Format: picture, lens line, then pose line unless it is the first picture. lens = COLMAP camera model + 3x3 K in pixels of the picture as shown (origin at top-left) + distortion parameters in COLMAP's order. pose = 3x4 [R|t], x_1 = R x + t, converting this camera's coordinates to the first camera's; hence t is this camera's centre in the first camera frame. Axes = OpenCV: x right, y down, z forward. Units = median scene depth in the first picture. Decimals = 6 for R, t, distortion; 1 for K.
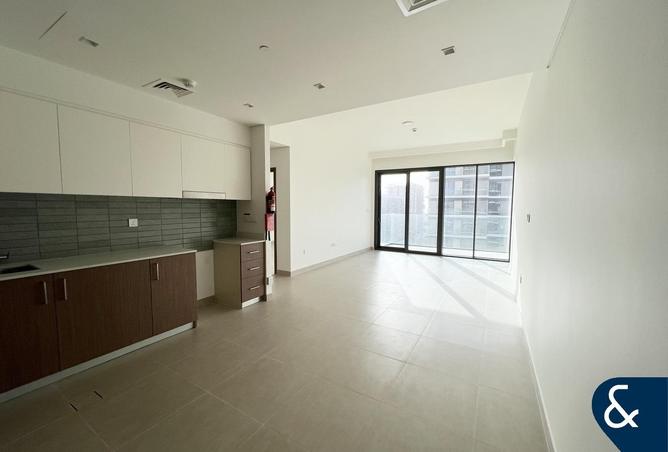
lens RADIAL K [[268.6, 0, 335.2], [0, 268.6, 225.3], [0, 0, 1]] dist [0.002923, -0.000505]
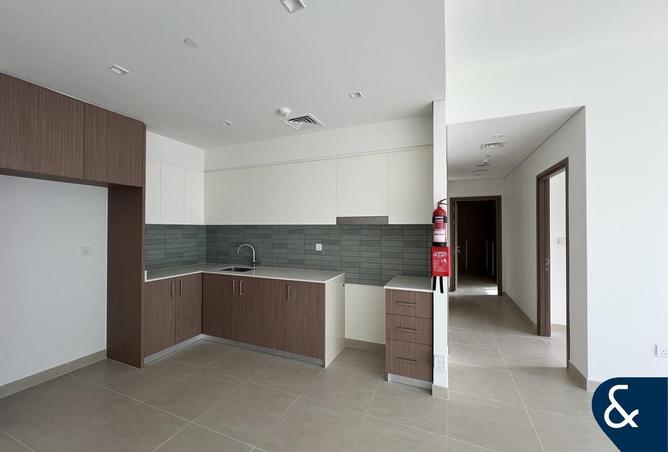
lens RADIAL K [[268.6, 0, 337.0], [0, 268.6, 226.7], [0, 0, 1]] dist [0.002923, -0.000505]
pose [[0.132376, -0.020559, -0.990986, 0.170147], [-0.071118, 0.997011, -0.030184, -0.028564], [0.988645, 0.074473, 0.130519, 0.388099]]
